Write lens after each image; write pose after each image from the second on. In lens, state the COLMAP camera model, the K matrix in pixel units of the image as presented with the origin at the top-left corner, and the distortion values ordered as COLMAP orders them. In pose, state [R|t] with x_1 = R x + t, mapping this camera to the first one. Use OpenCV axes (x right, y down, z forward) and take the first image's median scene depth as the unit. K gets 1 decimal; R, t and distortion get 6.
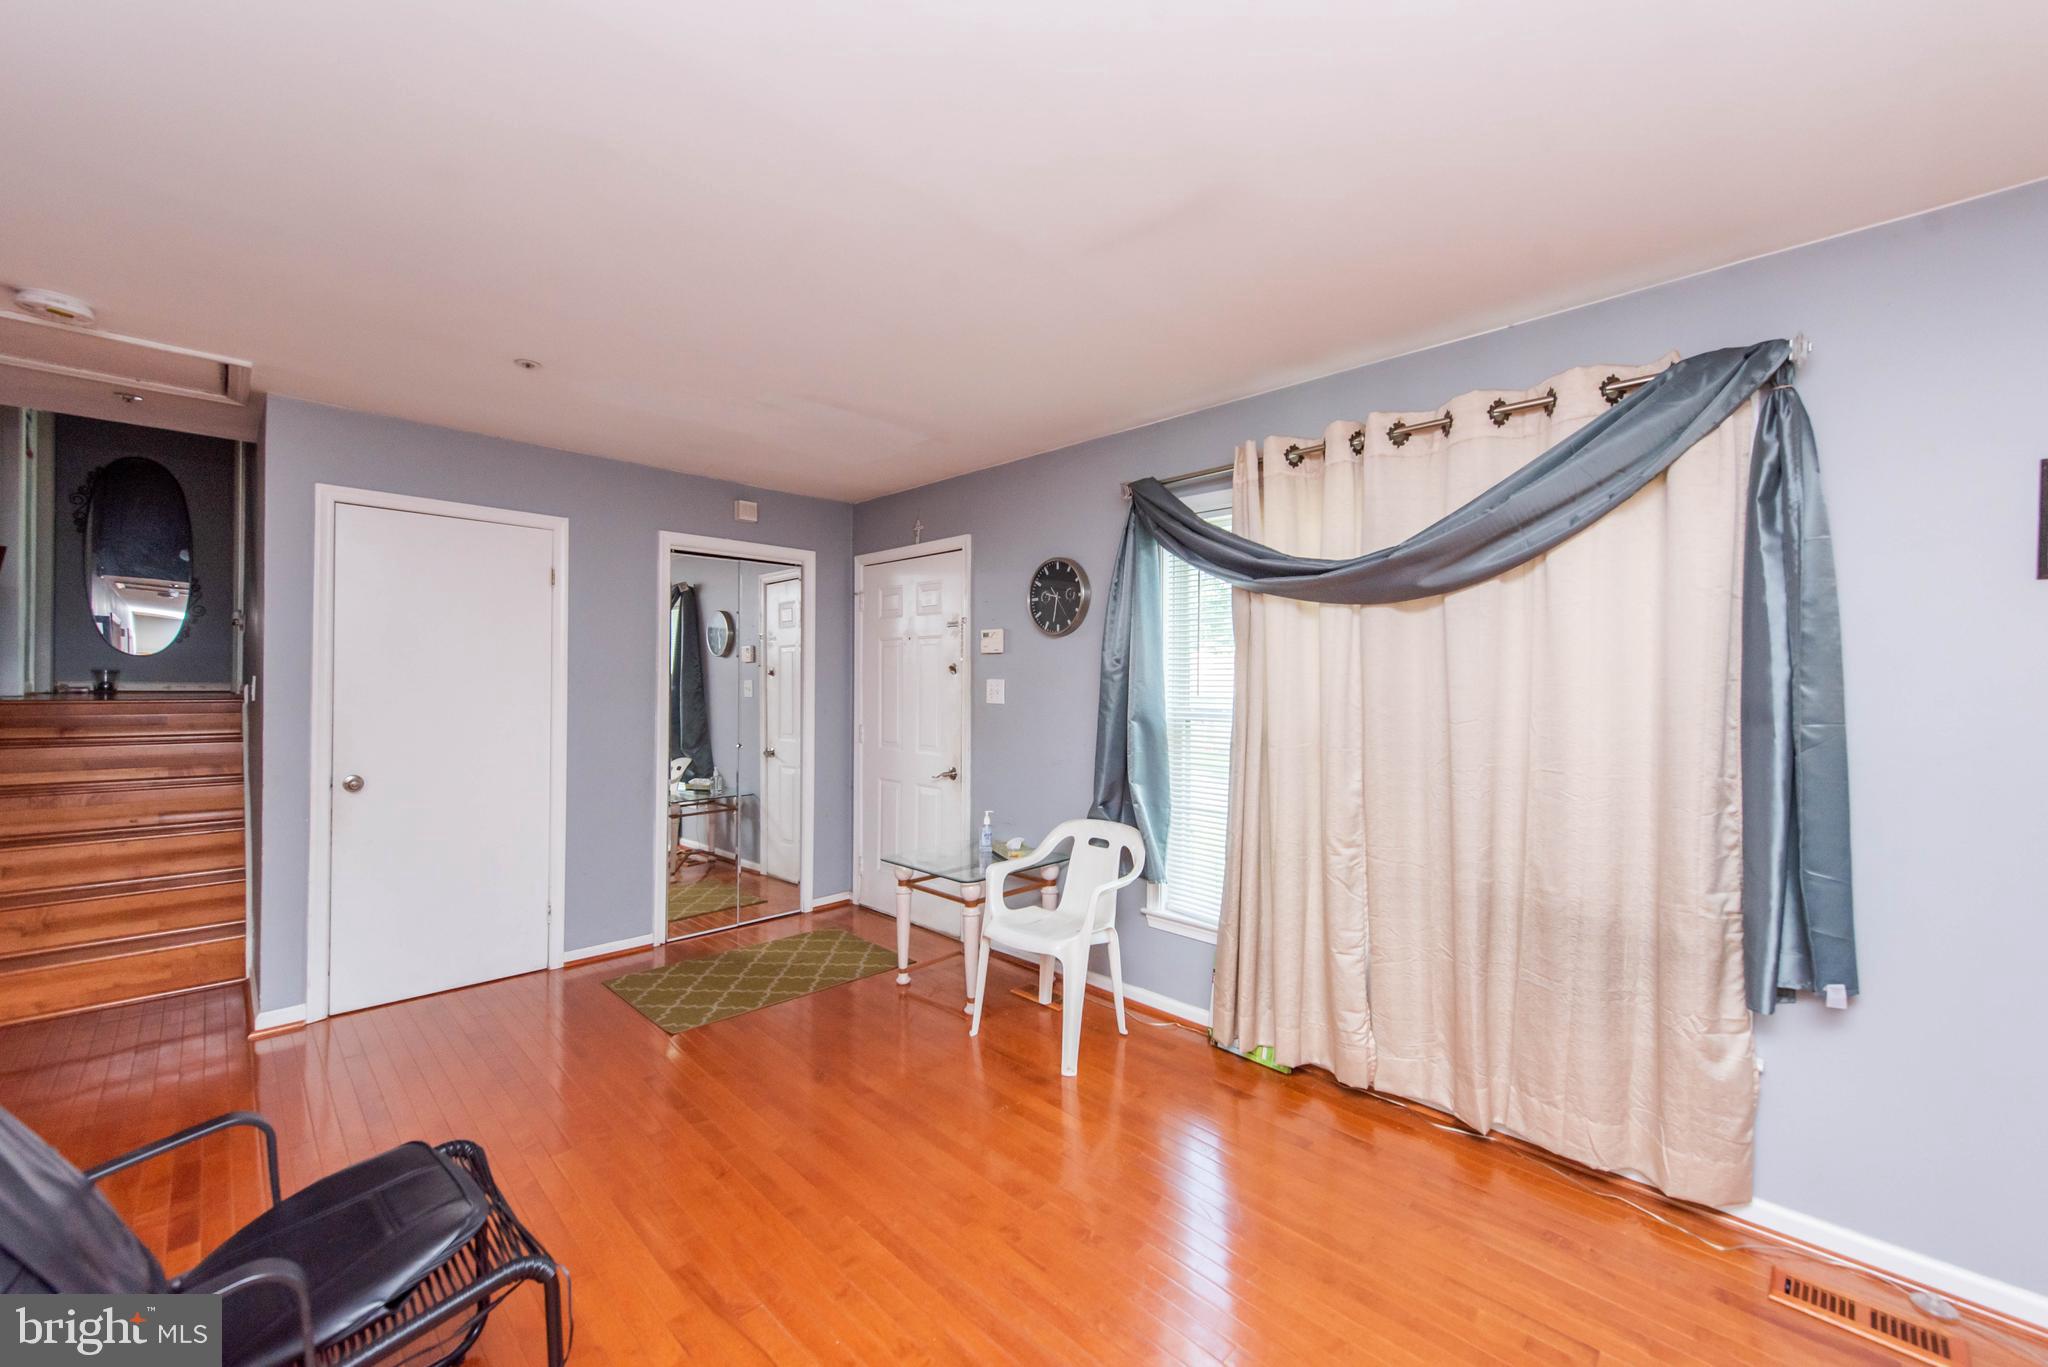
lens RADIAL K [[803.2, 0, 1027.2], [0, 803.2, 682.2], [0, 0, 1]] dist [0.019050, -0.005274]
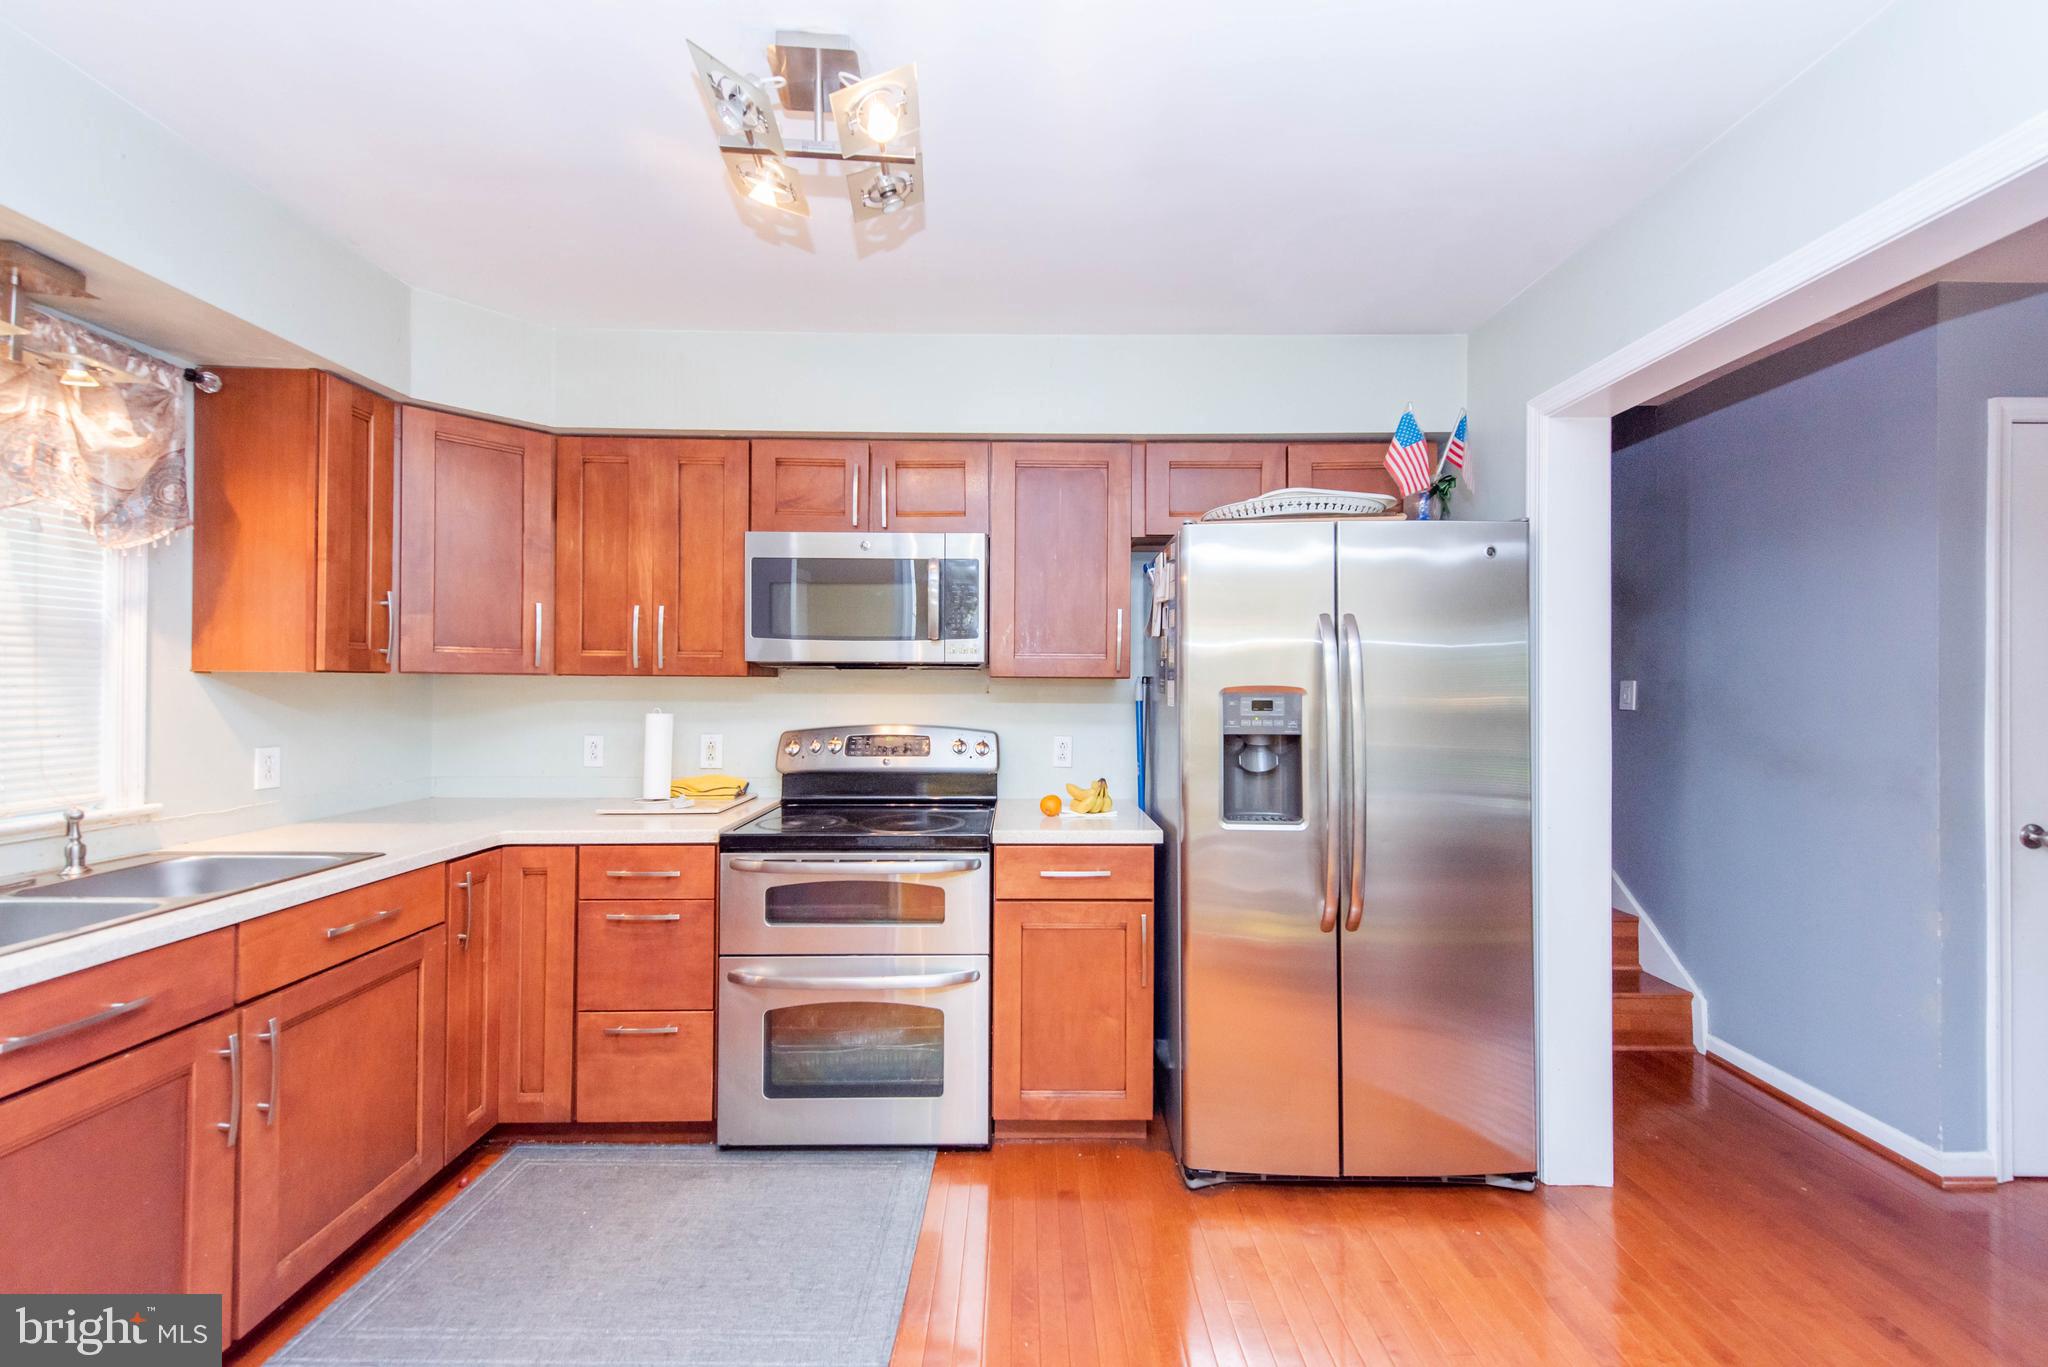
lens RADIAL K [[803.2, 0, 1027.2], [0, 803.2, 682.2], [0, 0, 1]] dist [0.019050, -0.005274]
pose [[0.700339, -0.011629, -0.713715, -0.961817], [0.003774, 0.999914, -0.012589, 0.001762], [0.713800, 0.006123, 0.700323, -0.067110]]
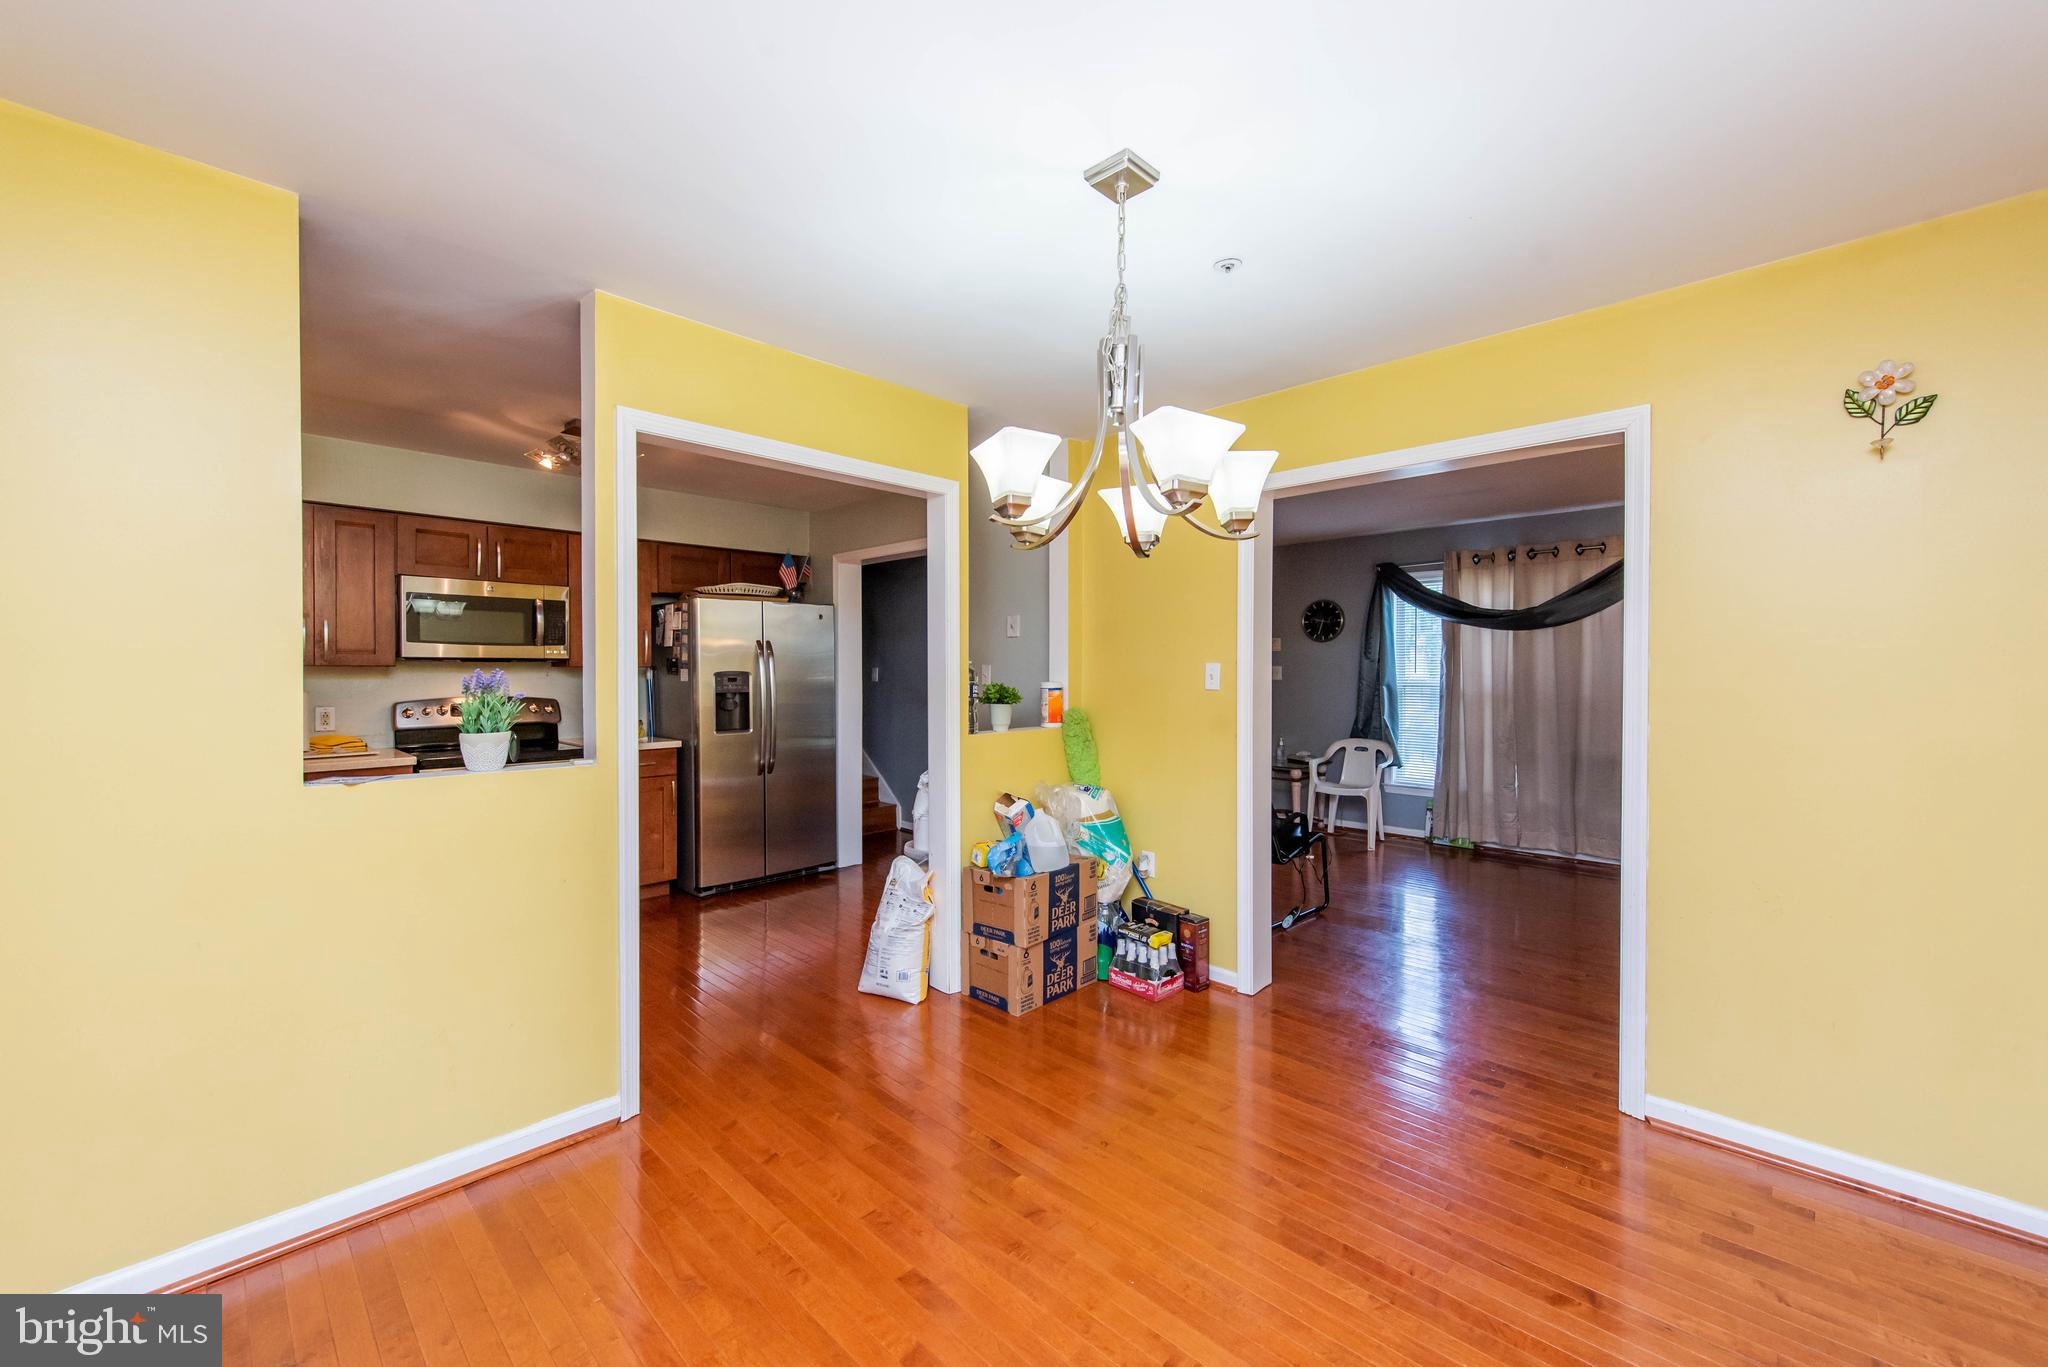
lens RADIAL K [[803.2, 0, 1027.2], [0, 803.2, 682.2], [0, 0, 1]] dist [0.019050, -0.005274]
pose [[0.999919, -0.011543, -0.005290, -0.734732], [0.011600, 0.999872, 0.010974, 0.007498], [0.005163, -0.011035, 0.999926, -0.989725]]
